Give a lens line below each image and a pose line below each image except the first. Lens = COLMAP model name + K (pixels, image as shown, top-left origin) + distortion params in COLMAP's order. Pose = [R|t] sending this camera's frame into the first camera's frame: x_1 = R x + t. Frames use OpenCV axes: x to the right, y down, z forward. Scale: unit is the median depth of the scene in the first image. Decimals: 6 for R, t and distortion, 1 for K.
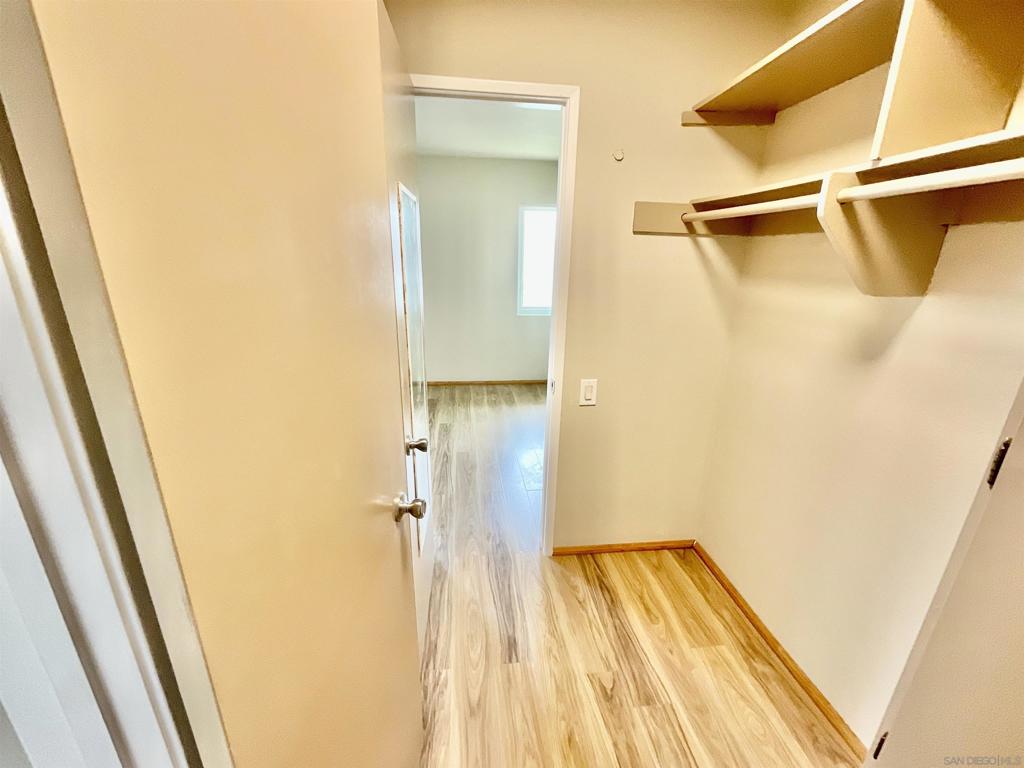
lens RADIAL K [[414.7, 0, 511.9], [0, 414.7, 382.9], [0, 0, 1]] dist [-0.001973, 0.000014]
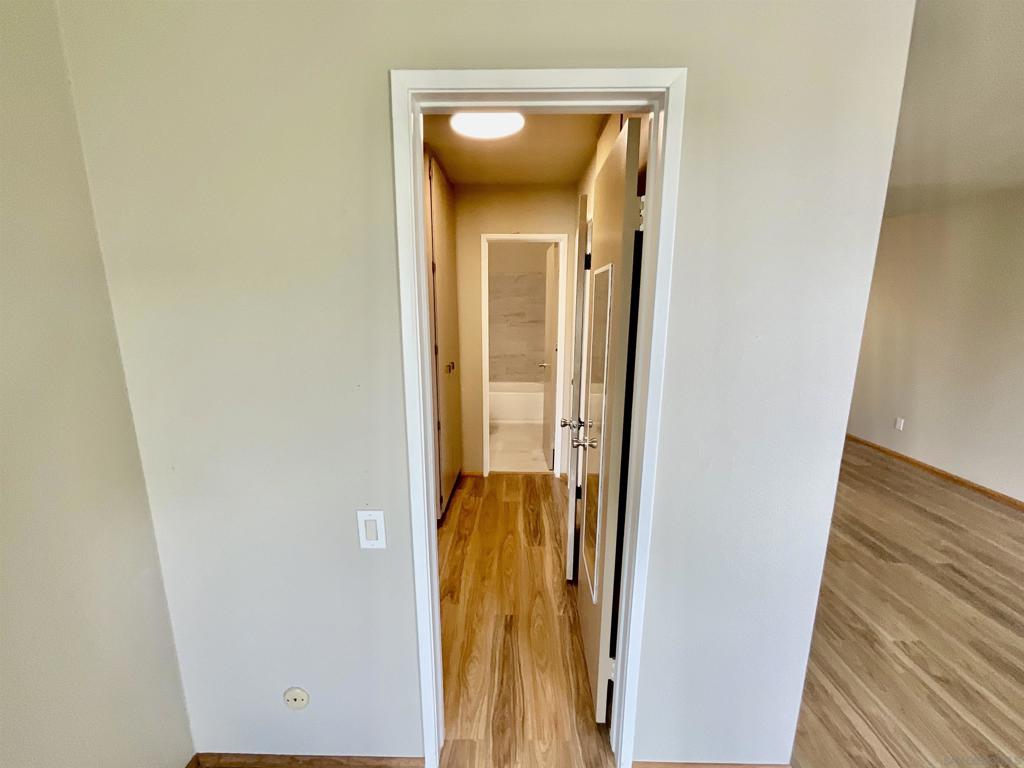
lens RADIAL K [[414.7, 0, 508.8], [0, 414.7, 385.4], [0, 0, 1]] dist [-0.001973, 0.000014]
pose [[-0.990483, -0.048030, 0.128983, -0.125861], [0.019549, 0.878539, 0.477271, -0.583007], [-0.136240, 0.475250, -0.869239, 1.753671]]
